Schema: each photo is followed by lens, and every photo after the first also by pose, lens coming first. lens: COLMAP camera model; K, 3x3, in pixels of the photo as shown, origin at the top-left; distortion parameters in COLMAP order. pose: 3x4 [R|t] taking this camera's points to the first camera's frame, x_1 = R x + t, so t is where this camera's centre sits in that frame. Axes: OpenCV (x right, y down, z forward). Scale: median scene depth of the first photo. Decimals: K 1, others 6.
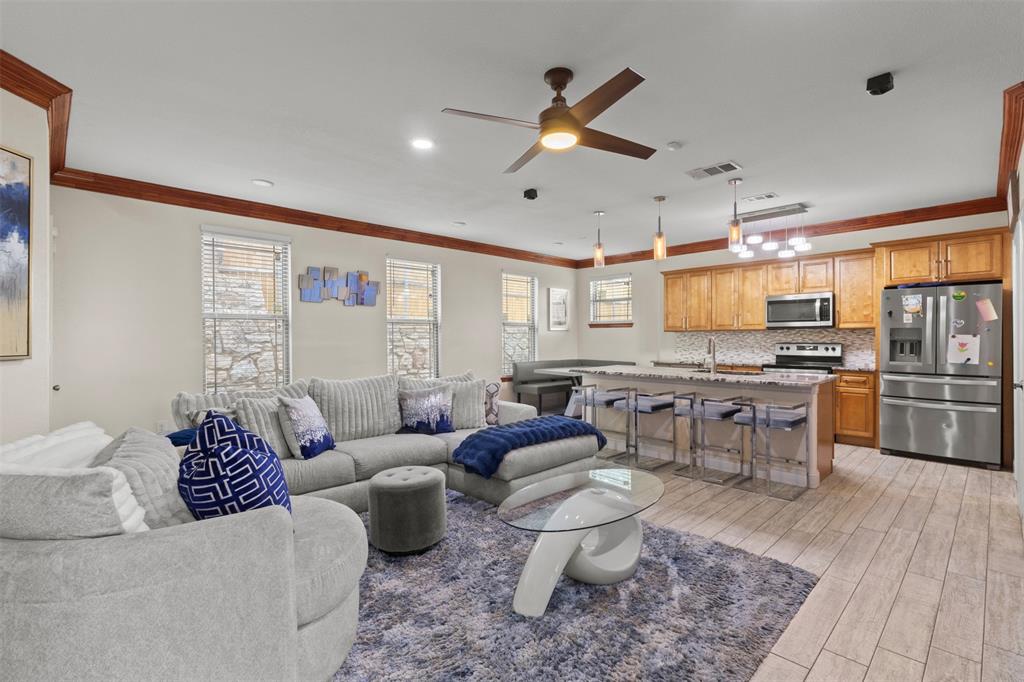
lens RADIAL K [[473.9, 0, 514.4], [0, 473.9, 339.9], [0, 0, 1]] dist [0.002914, 0.000358]
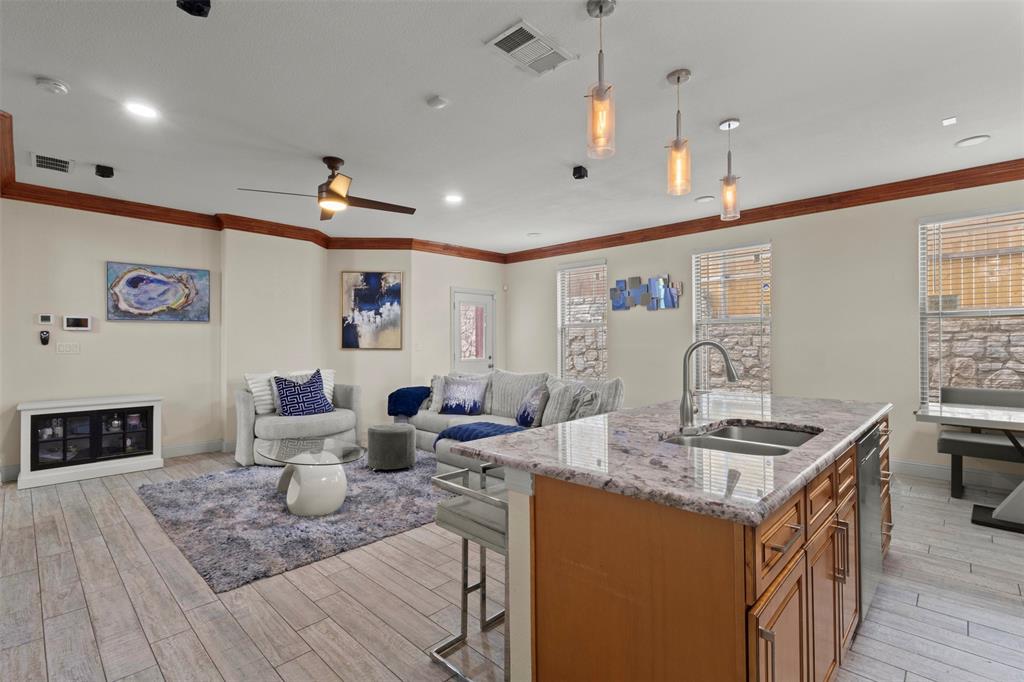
lens RADIAL K [[473.9, 0, 514.3], [0, 473.9, 340.0], [0, 0, 1]] dist [0.002914, 0.000358]
pose [[0.028738, -0.000314, -0.999587, 1.205959], [-0.001927, 0.999998, -0.000370, -0.009577], [0.999585, 0.001937, 0.028738, 1.171949]]
